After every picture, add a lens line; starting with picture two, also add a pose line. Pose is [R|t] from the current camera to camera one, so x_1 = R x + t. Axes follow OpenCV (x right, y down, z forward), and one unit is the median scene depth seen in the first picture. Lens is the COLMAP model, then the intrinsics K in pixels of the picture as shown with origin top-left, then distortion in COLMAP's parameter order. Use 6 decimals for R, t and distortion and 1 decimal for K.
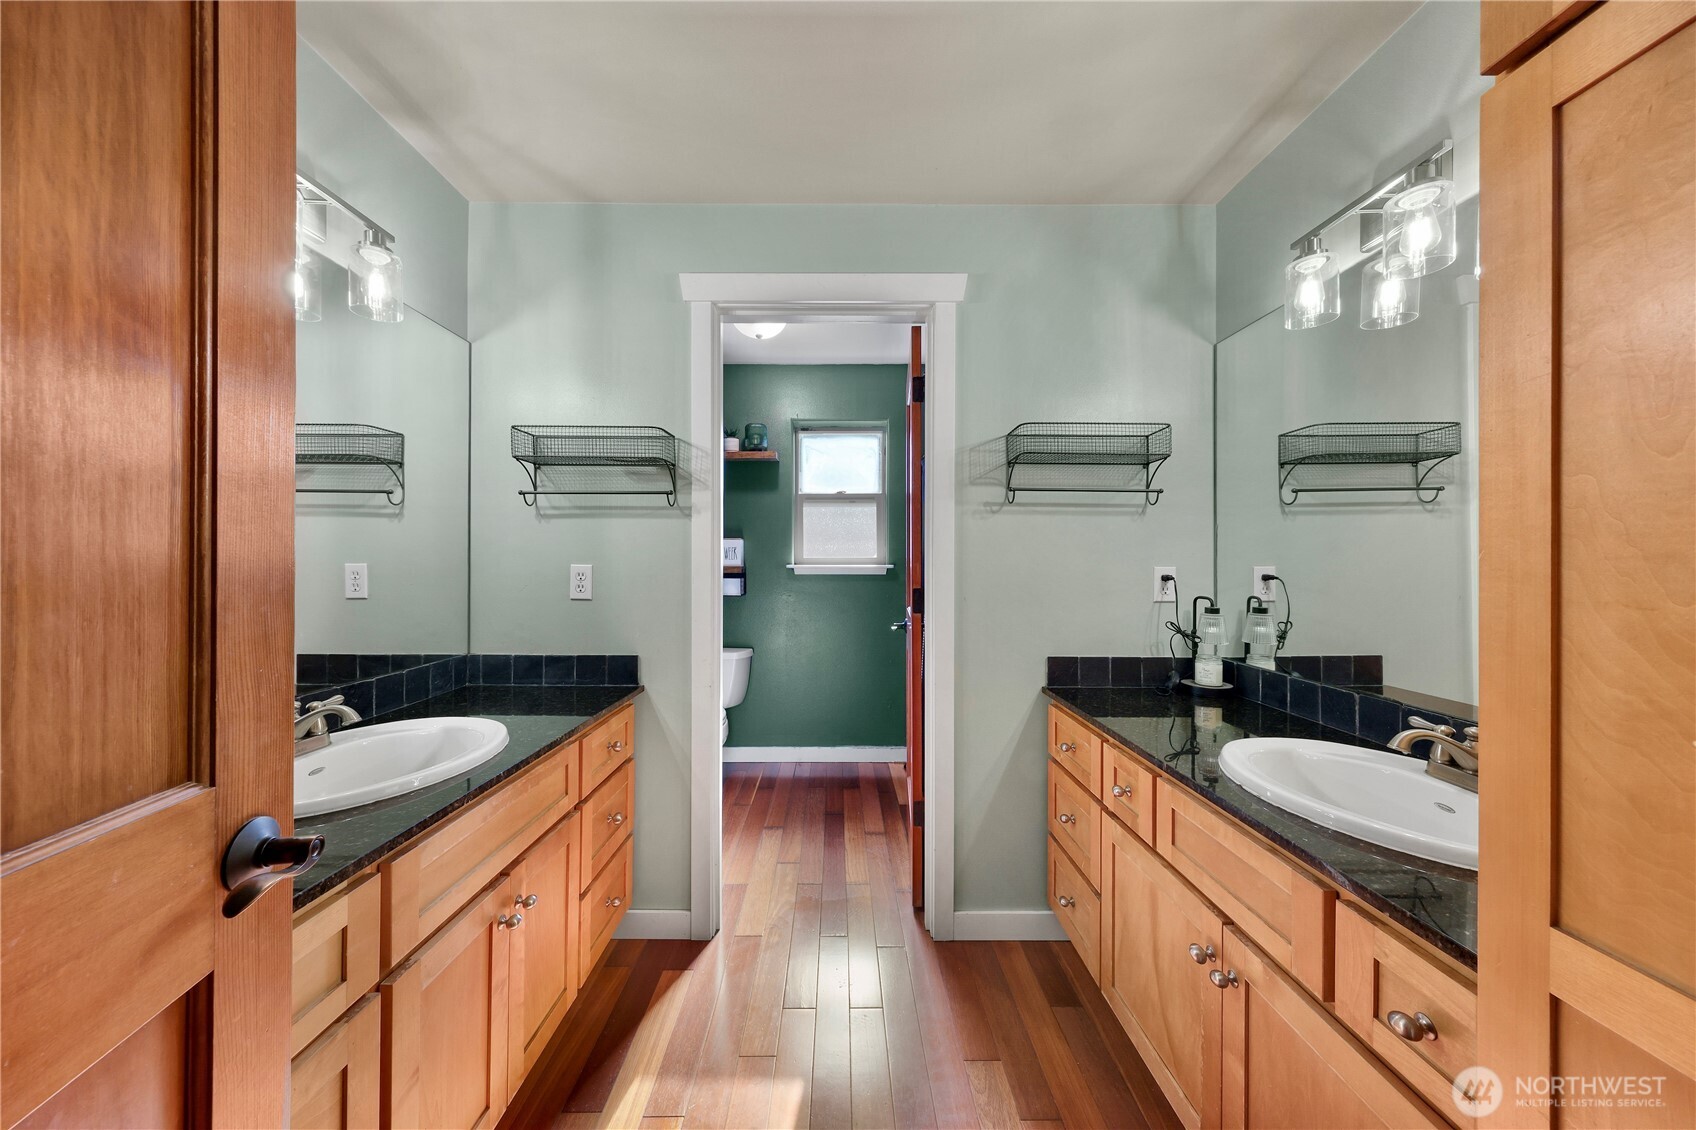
lens RADIAL K [[590.0, 0, 844.3], [0, 590.0, 563.6], [0, 0, 1]] dist [0.000183, 0.000009]
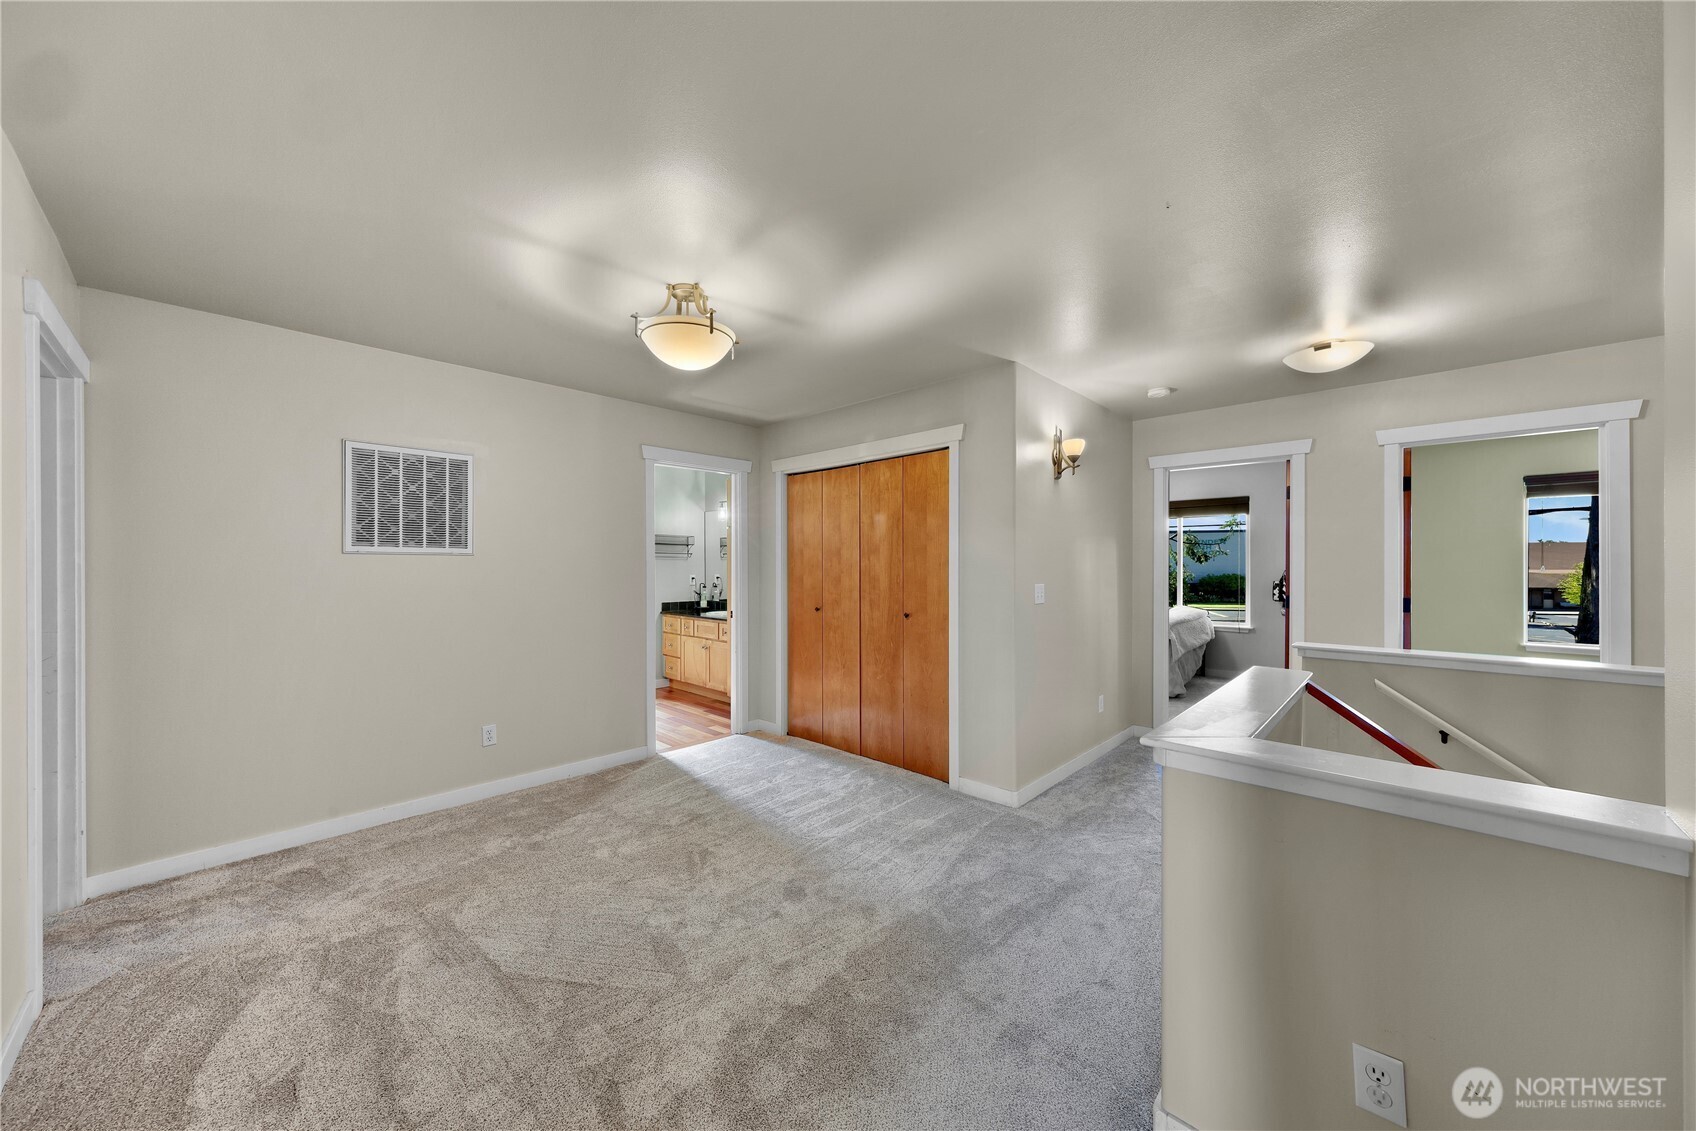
lens RADIAL K [[590.0, 0, 848.4], [0, 590.0, 568.1], [0, 0, 1]] dist [0.000183, 0.000009]
pose [[0.702006, -0.006252, 0.712143, -1.434857], [0.004702, 0.999980, 0.004145, -0.051233], [-0.712155, 0.000439, 0.702022, -2.334602]]
